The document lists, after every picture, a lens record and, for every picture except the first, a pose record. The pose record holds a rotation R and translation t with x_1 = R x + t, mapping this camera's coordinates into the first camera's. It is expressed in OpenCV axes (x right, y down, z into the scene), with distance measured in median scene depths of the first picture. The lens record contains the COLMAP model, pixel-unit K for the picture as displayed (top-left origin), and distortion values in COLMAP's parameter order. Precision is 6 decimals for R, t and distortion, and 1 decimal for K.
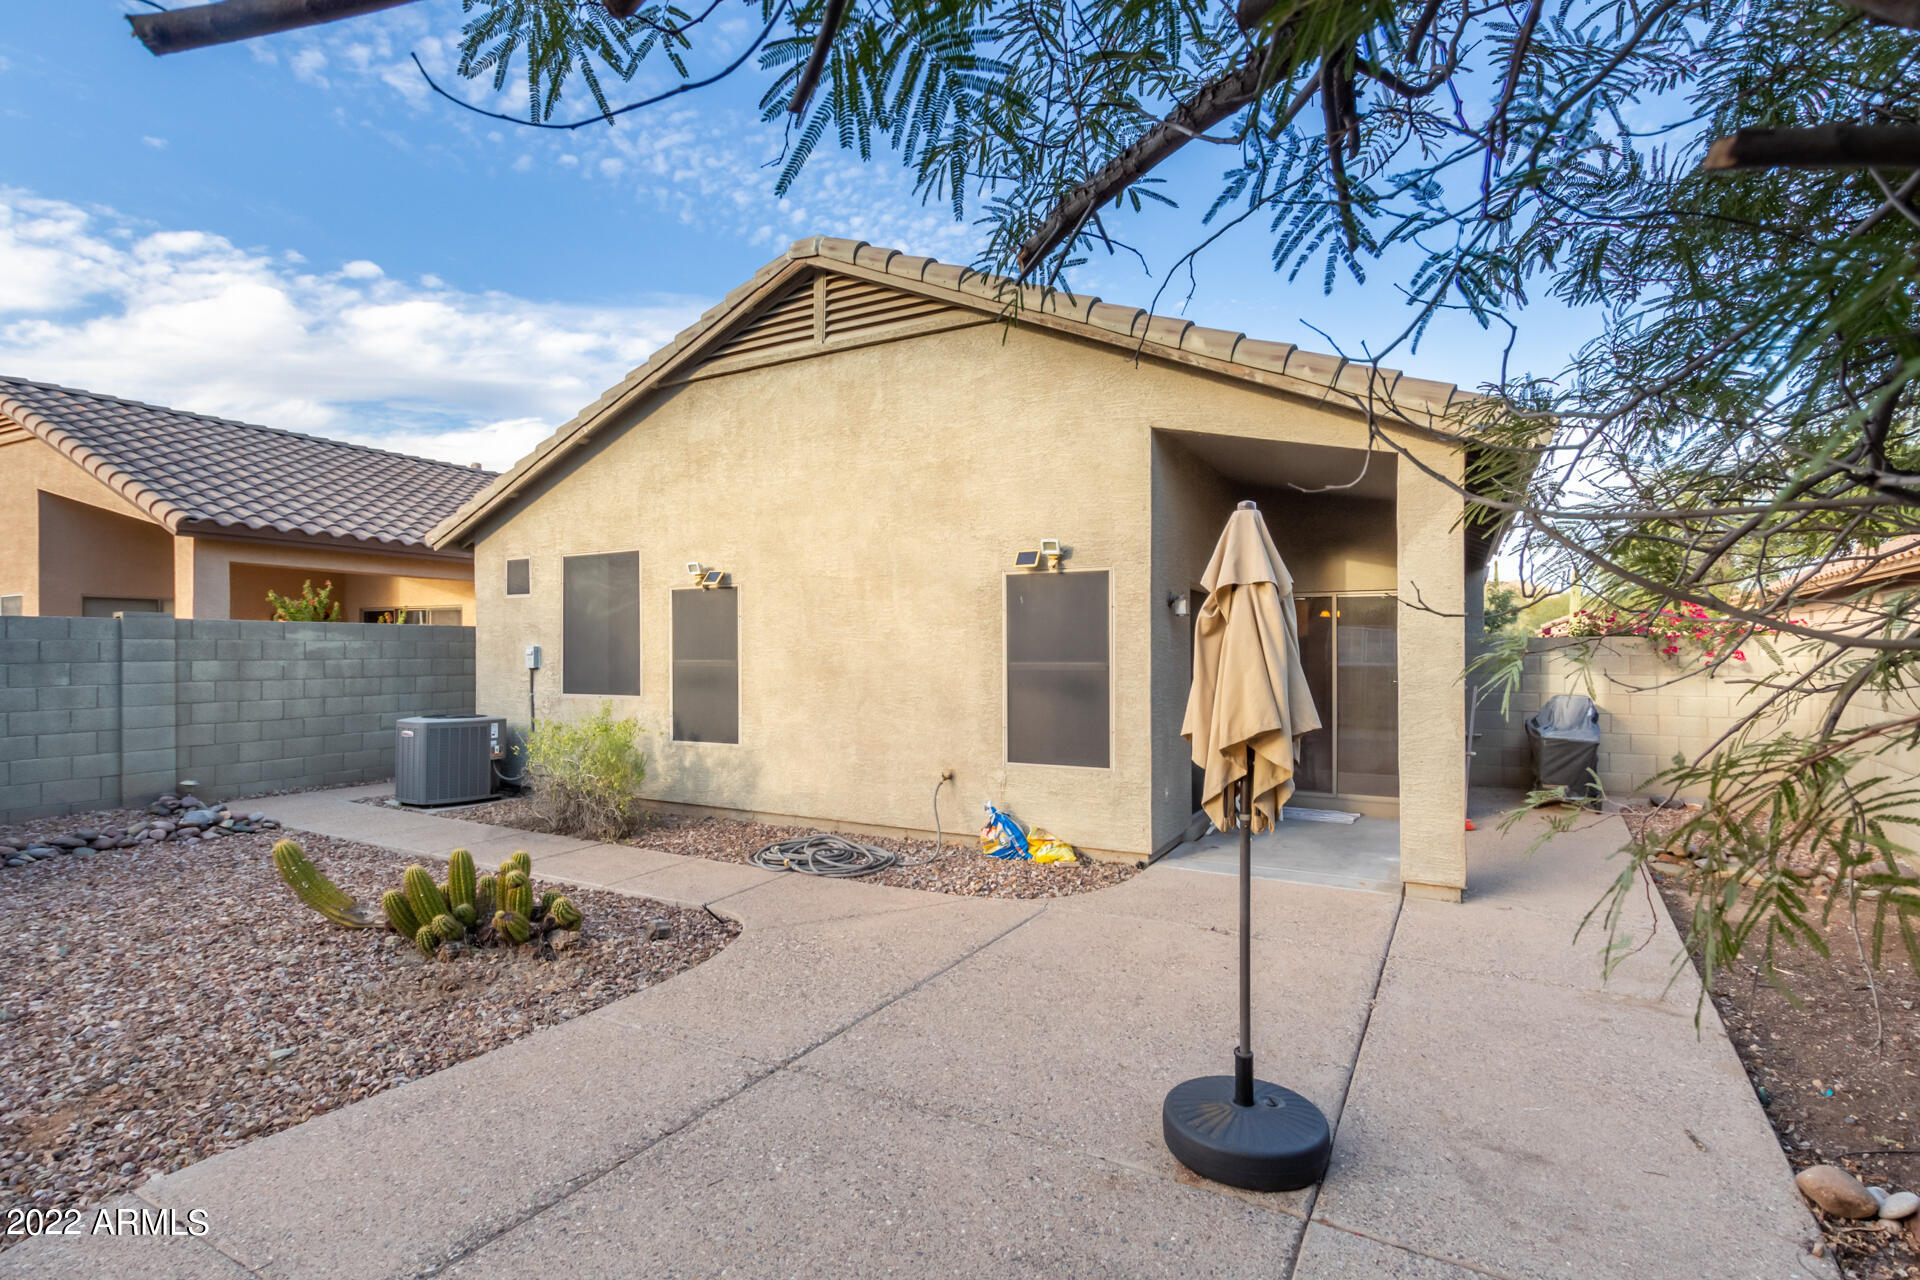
lens RADIAL K [[890.1, 0, 956.2], [0, 890.1, 650.7], [0, 0, 1]] dist [0.003465, -0.000333]
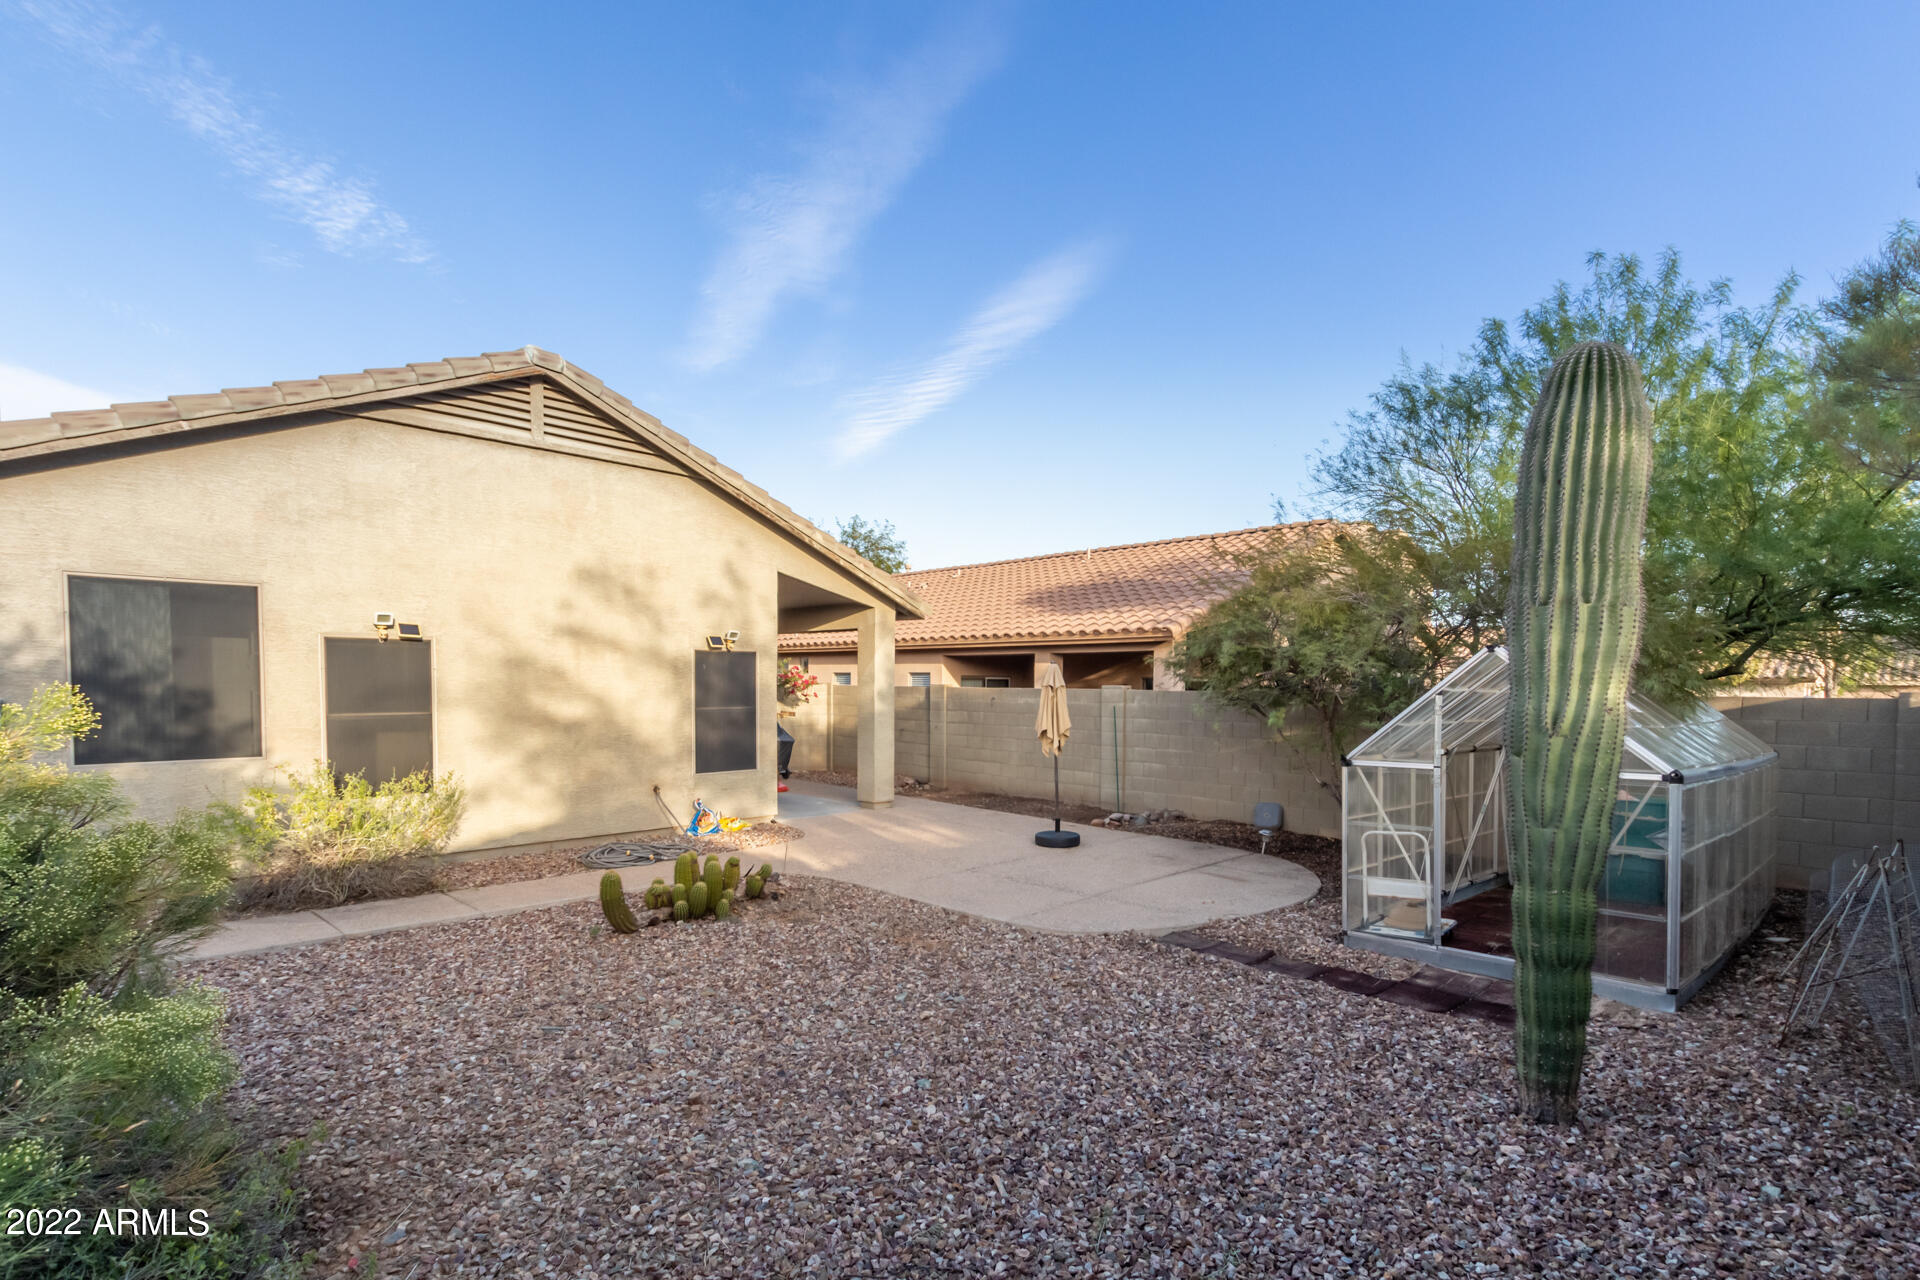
lens RADIAL K [[905.2, 0, 969.8], [0, 905.2, 650.9], [0, 0, 1]] dist [0.011010, -0.000219]
pose [[0.292206, 0.037167, 0.955633, -1.139447], [-0.013230, 0.999306, -0.034820, -0.032052], [-0.956264, -0.002468, 0.292495, 0.100417]]
